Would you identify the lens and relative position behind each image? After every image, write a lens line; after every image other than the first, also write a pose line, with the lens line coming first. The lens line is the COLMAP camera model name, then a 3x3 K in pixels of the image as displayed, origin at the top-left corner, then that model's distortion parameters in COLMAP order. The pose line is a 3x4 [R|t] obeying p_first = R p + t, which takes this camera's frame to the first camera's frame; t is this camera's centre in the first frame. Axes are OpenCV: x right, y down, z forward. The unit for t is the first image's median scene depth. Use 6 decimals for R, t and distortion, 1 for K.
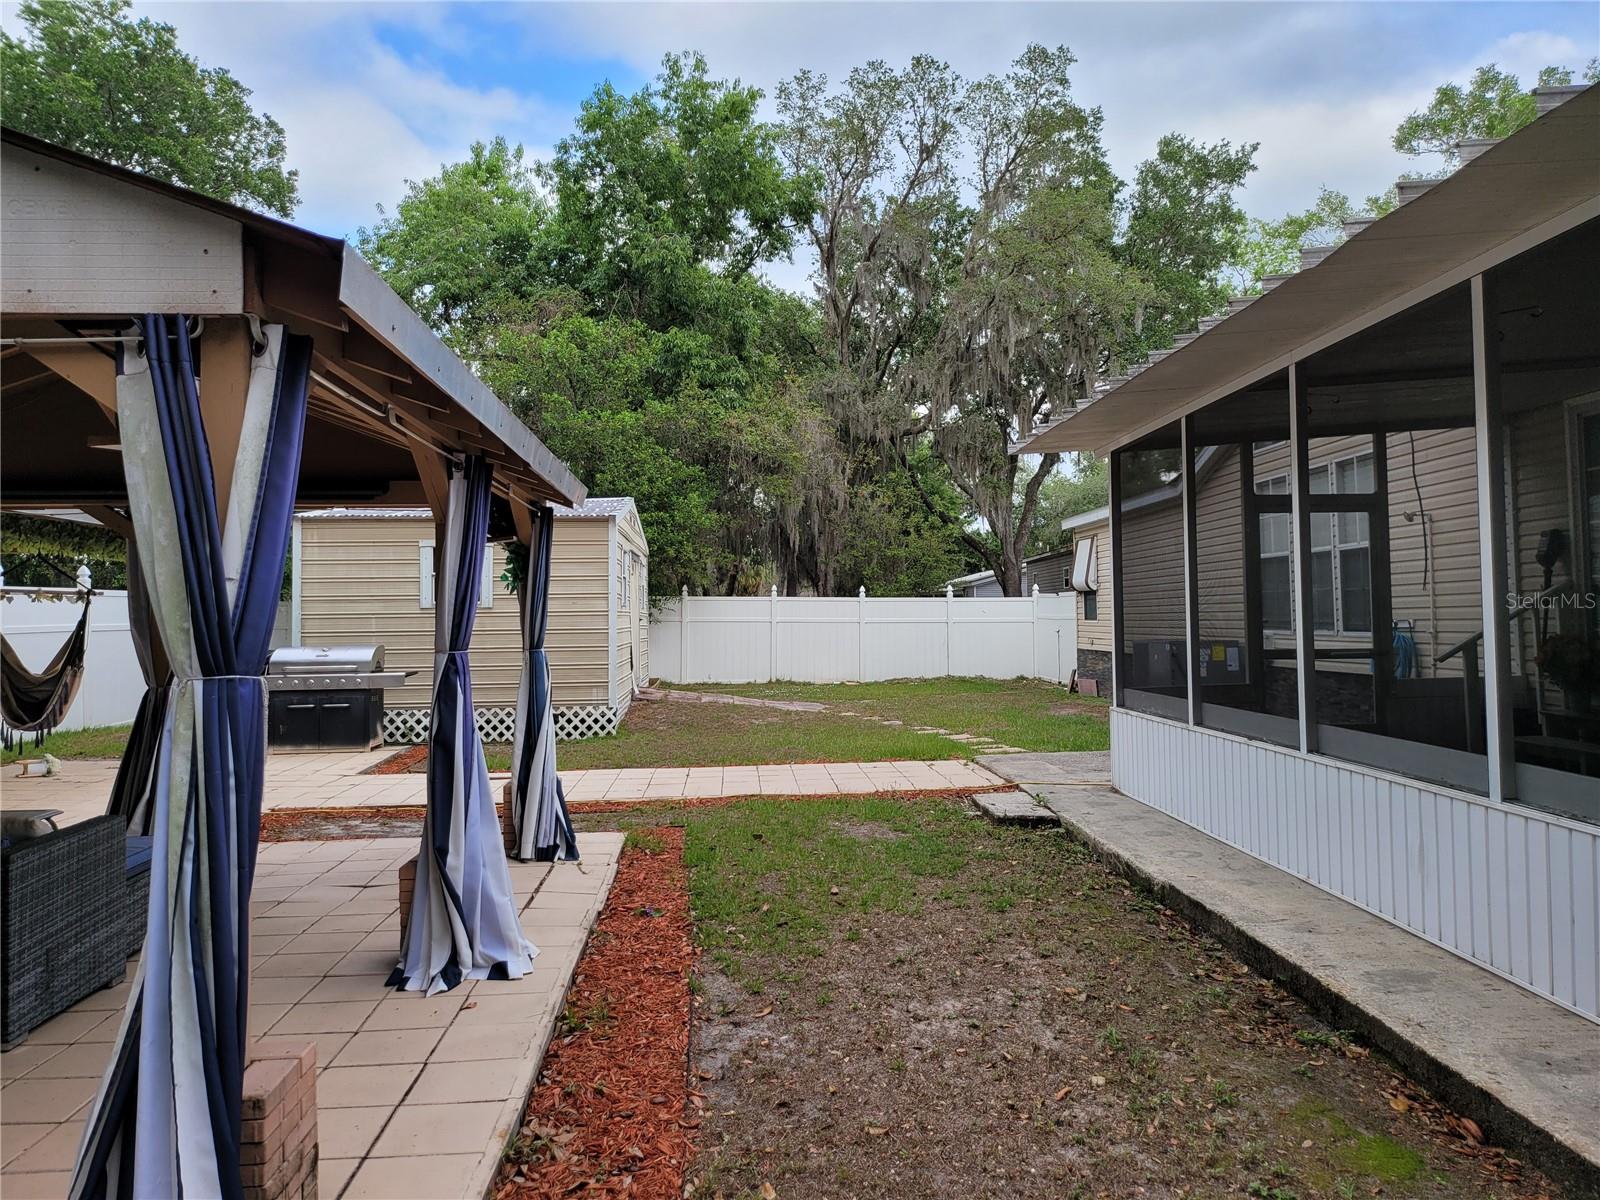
lens RADIAL K [[1116.2, 0, 794.9], [0, 1116.2, 581.3], [0, 0, 1]] dist [0.053244, -0.053776]
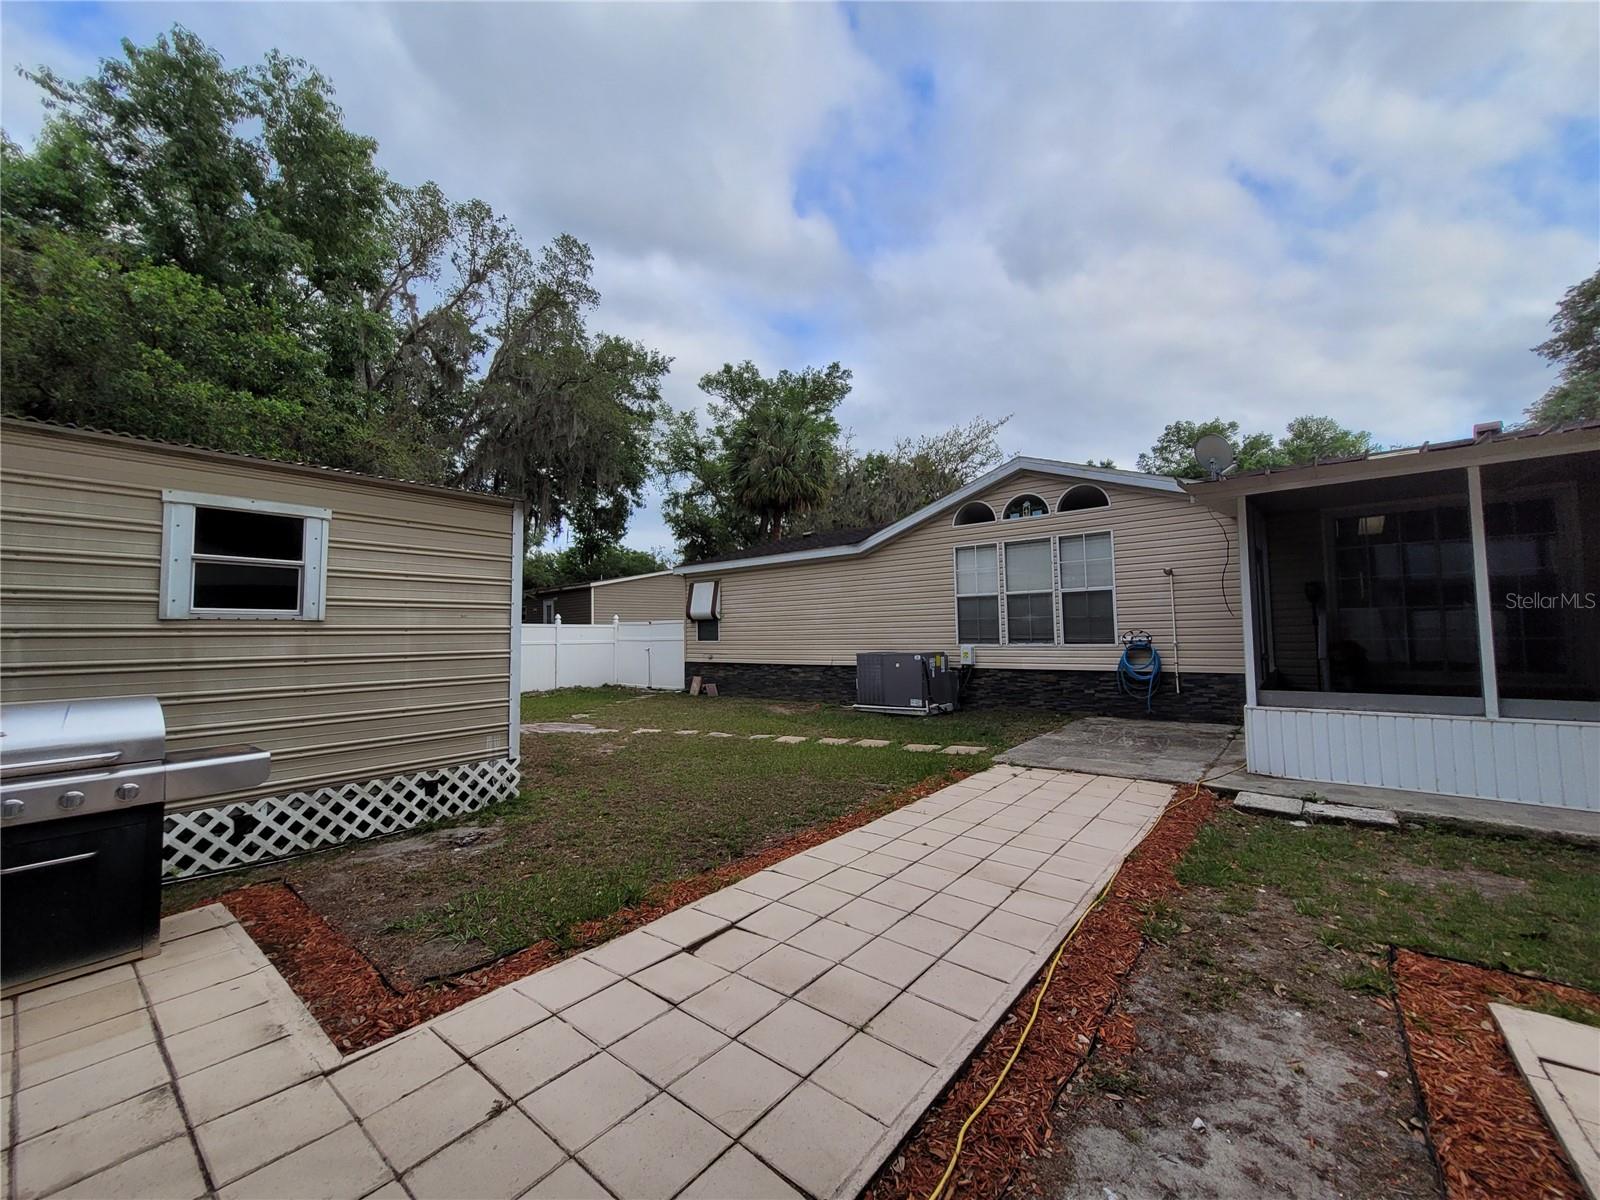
lens RADIAL K [[628.7, 0, 802.2], [0, 628.7, 598.7], [0, 0, 1]] dist [0.001591, 0.000356]
pose [[0.665764, 0.044106, 0.744857, -0.352109], [-0.016586, 0.998880, -0.044322, 0.022438], [-0.745978, 0.017154, 0.665750, 0.582212]]
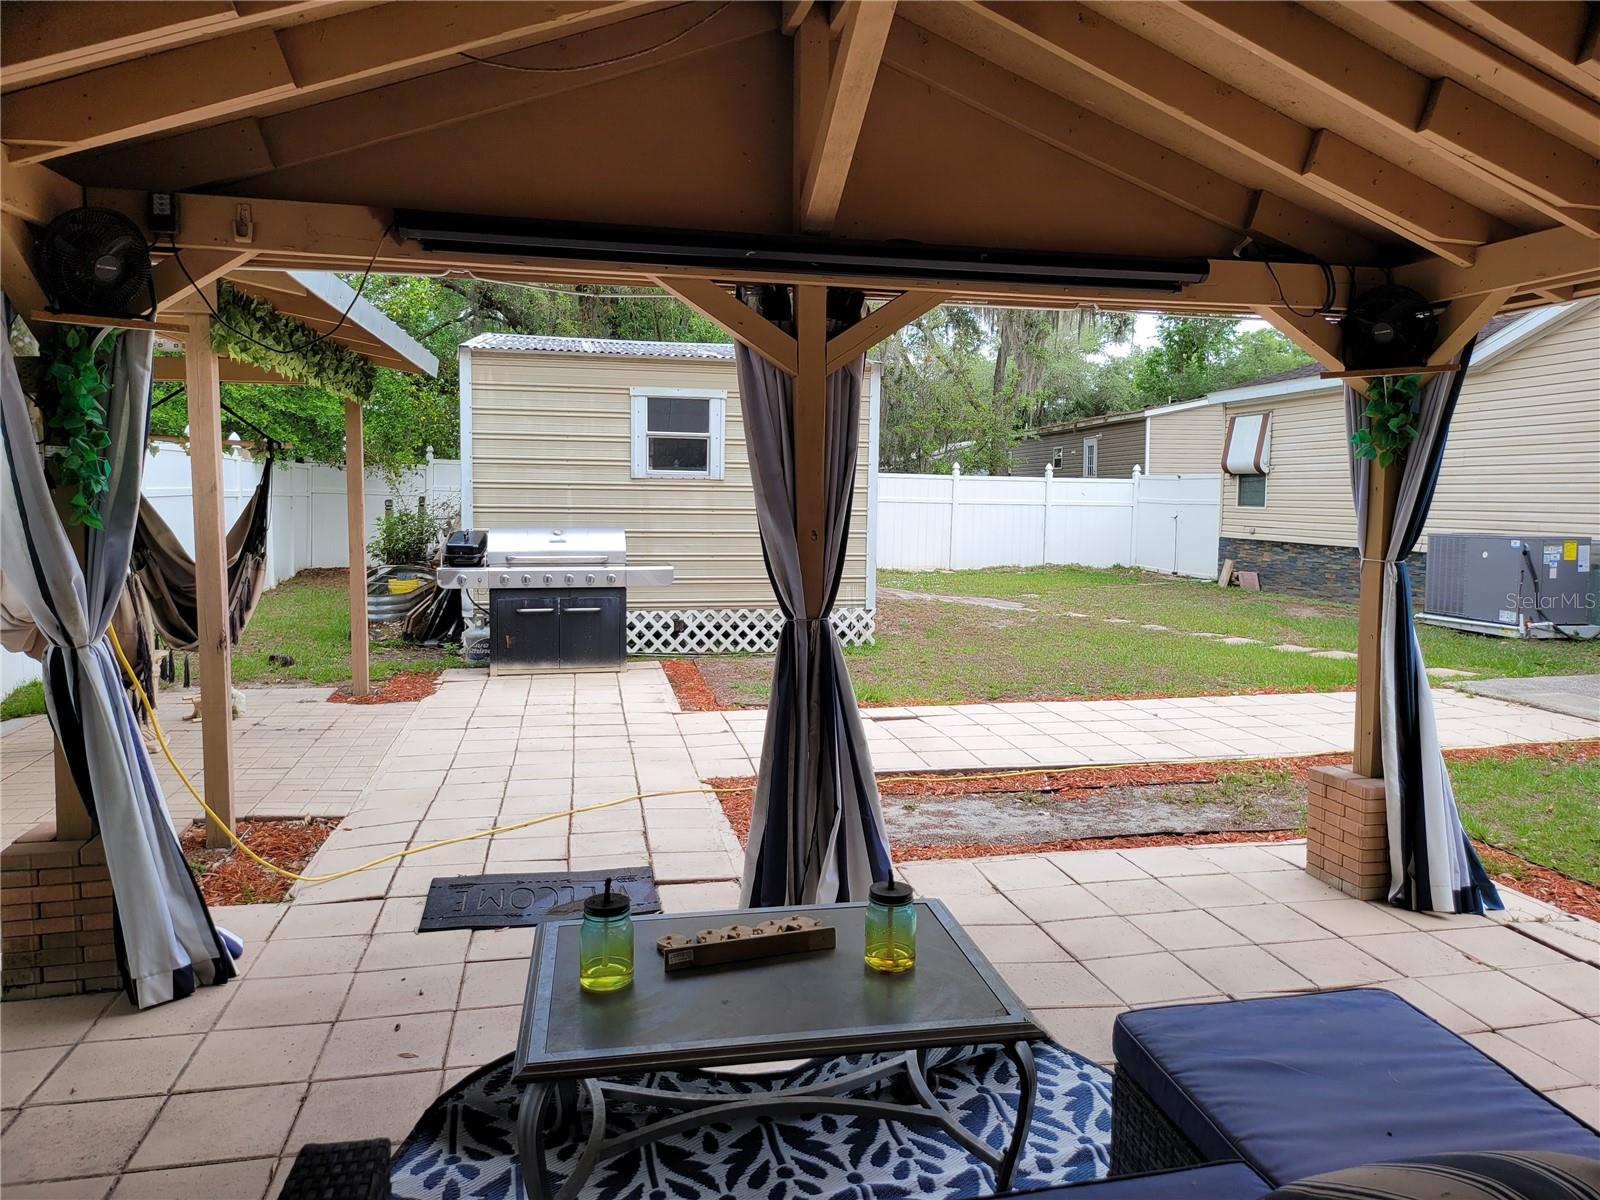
lens RADIAL K [[1116.2, 0, 809.2], [0, 1116.2, 586.4], [0, 0, 1]] dist [0.053244, -0.053776]
pose [[0.988608, 0.009353, 0.150222, -0.326577], [-0.026690, 0.993143, 0.113817, 0.007551], [-0.148127, -0.116530, 0.982079, 0.232147]]
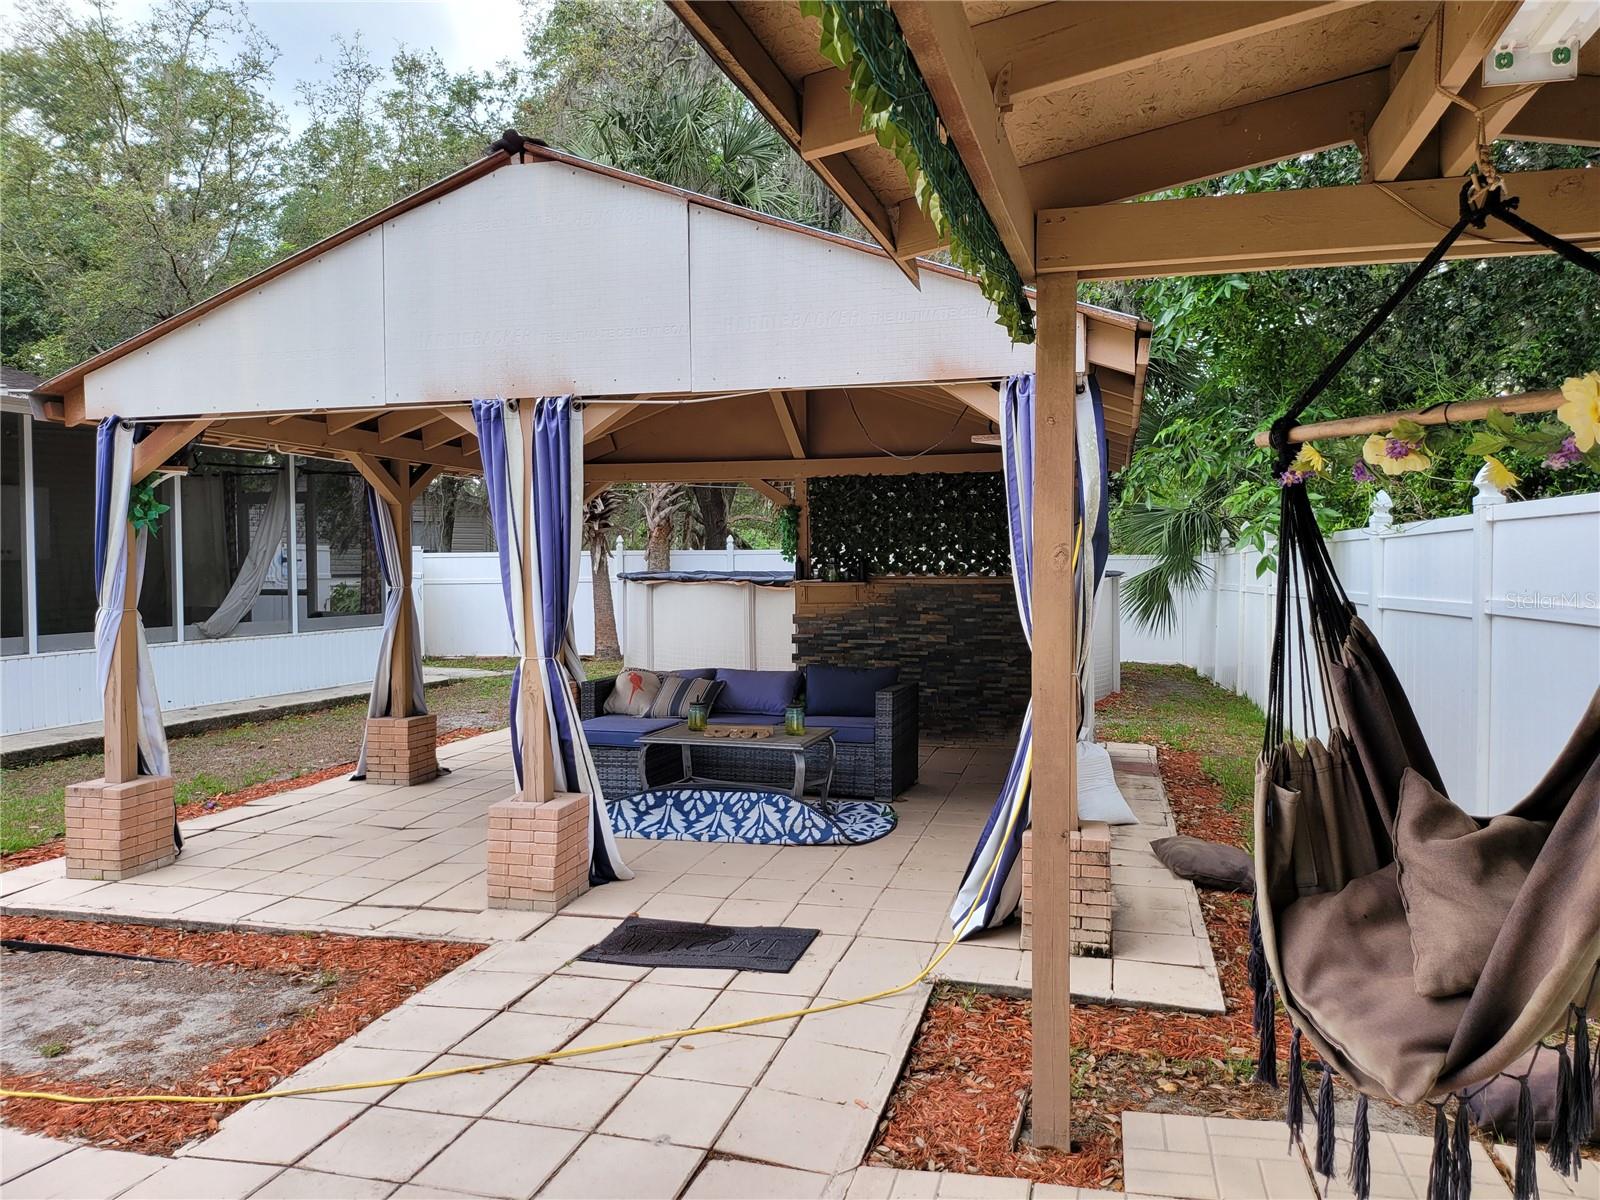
lens RADIAL K [[1116.2, 0, 818.8], [0, 1116.2, 583.9], [0, 0, 1]] dist [0.053244, -0.053776]
pose [[-0.950450, 0.010517, 0.310700, -0.481335], [0.008022, 0.999925, -0.009306, 0.028366], [-0.310774, -0.006353, -0.950463, 0.819660]]
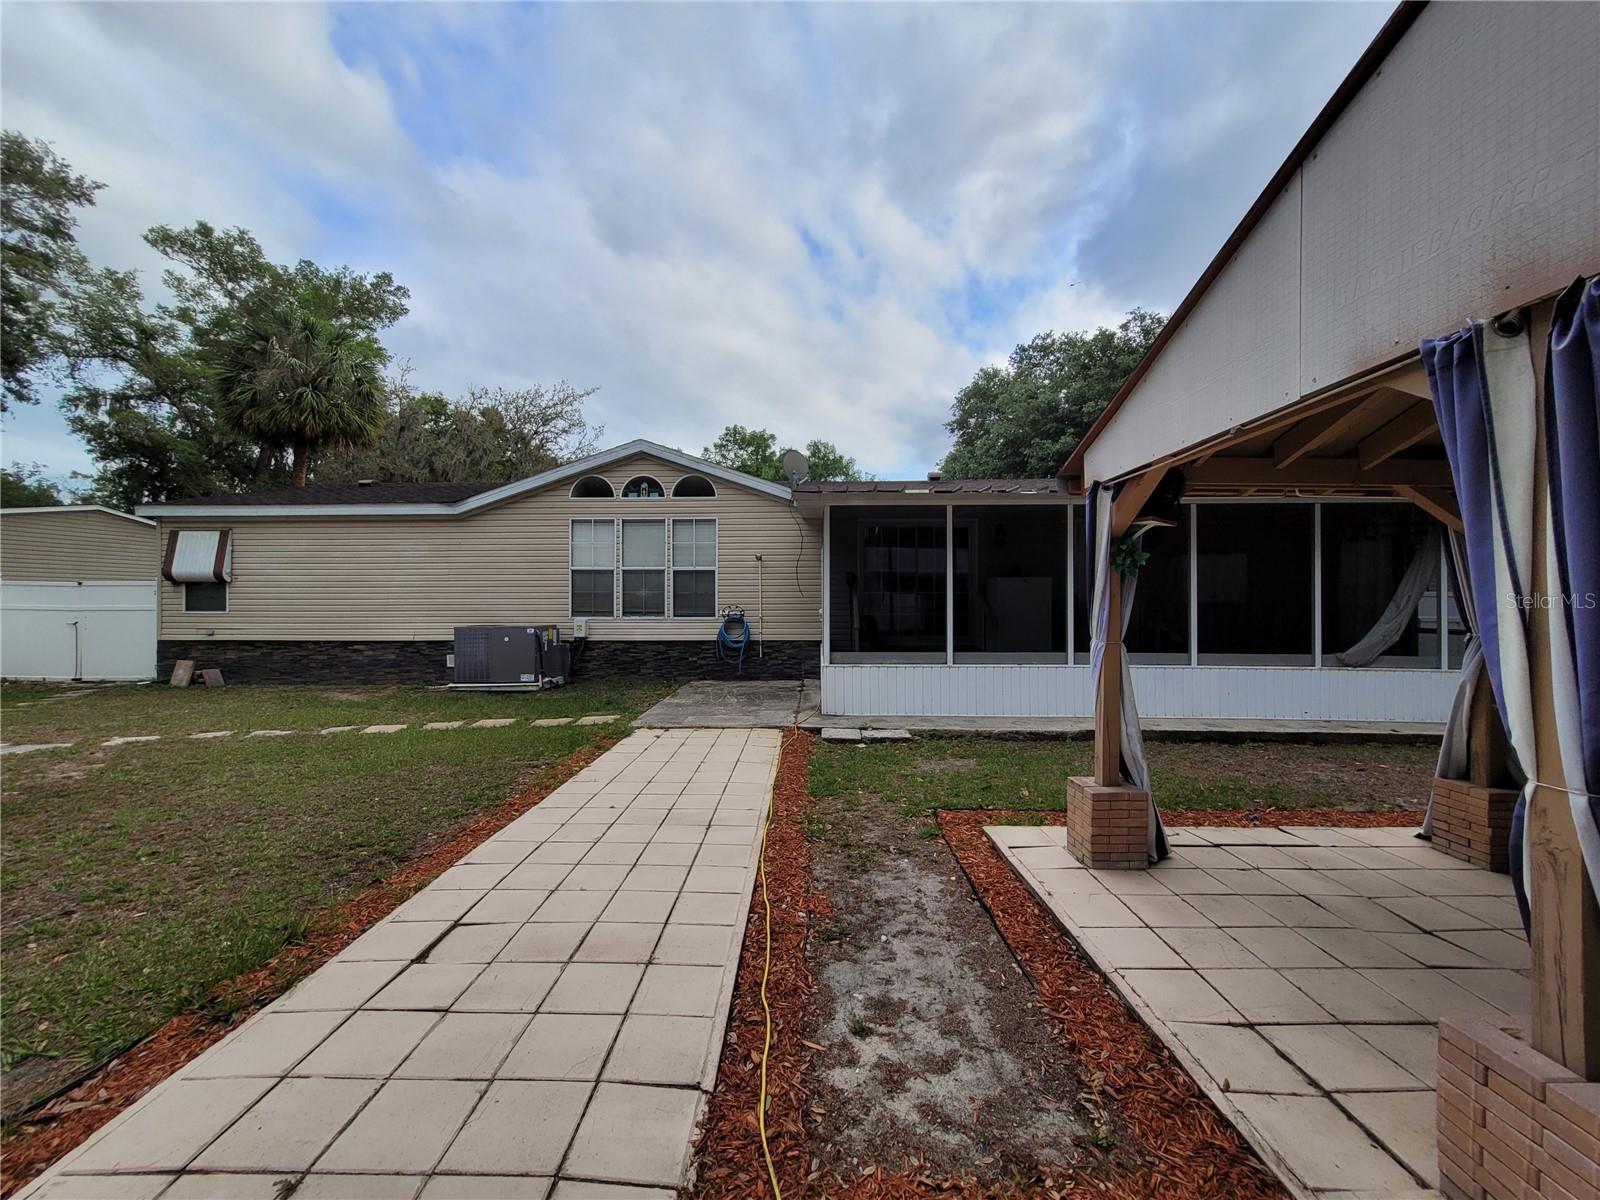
lens RADIAL K [[628.7, 0, 800.4], [0, 628.7, 600.7], [0, 0, 1]] dist [0.001591, 0.000356]
pose [[0.061965, 0.016174, 0.997947, -0.398792], [-0.033489, 0.999339, -0.014117, 0.022350], [-0.997516, -0.032545, 0.062466, 0.631429]]
